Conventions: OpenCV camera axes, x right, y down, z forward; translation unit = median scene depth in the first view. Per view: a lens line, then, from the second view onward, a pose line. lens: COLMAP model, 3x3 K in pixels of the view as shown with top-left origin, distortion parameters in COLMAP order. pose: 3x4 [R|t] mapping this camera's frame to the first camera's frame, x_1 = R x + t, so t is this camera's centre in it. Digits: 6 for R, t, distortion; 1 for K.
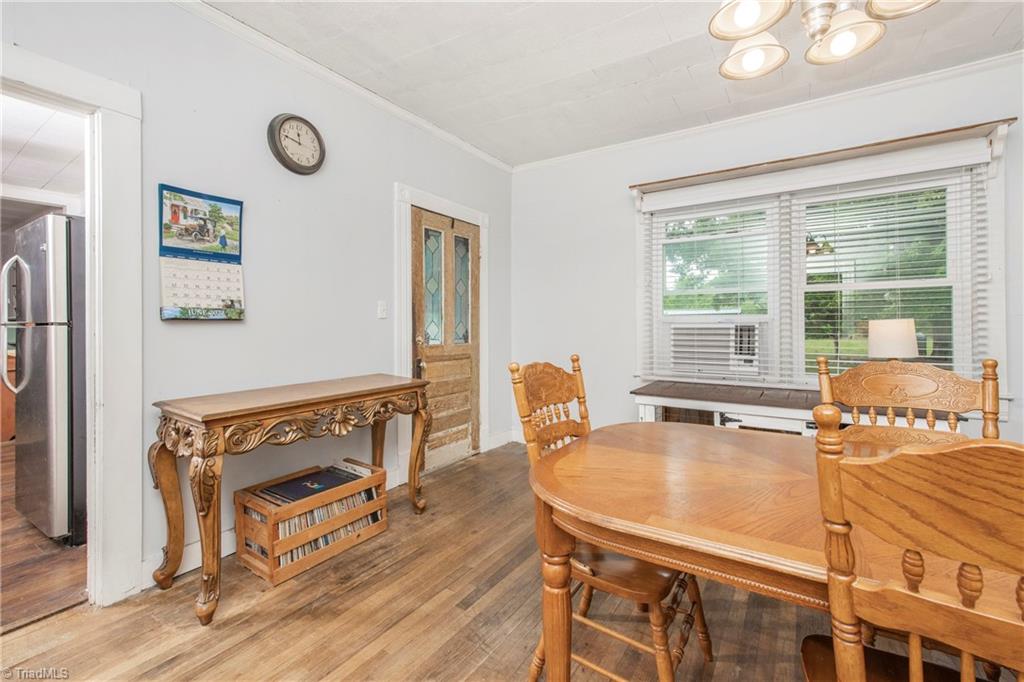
lens RADIAL K [[429.7, 0, 512.9], [0, 429.7, 334.4], [0, 0, 1]] dist [0.001826, 0.000306]
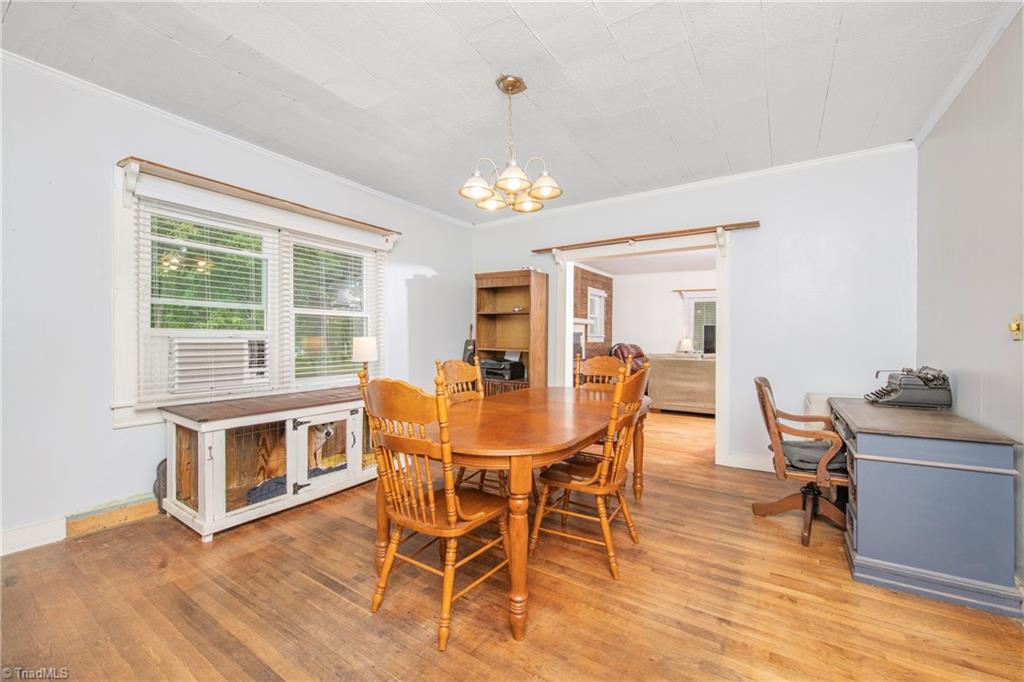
lens RADIAL K [[419.7, 0, 510.0], [0, 419.7, 341.7], [0, 0, 1]] dist [0.001657, -0.000790]
pose [[0.006340, -0.004668, 0.999969, -0.498431], [0.015634, 0.999867, 0.004568, -0.012219], [-0.999858, 0.015605, 0.006413, 0.356531]]
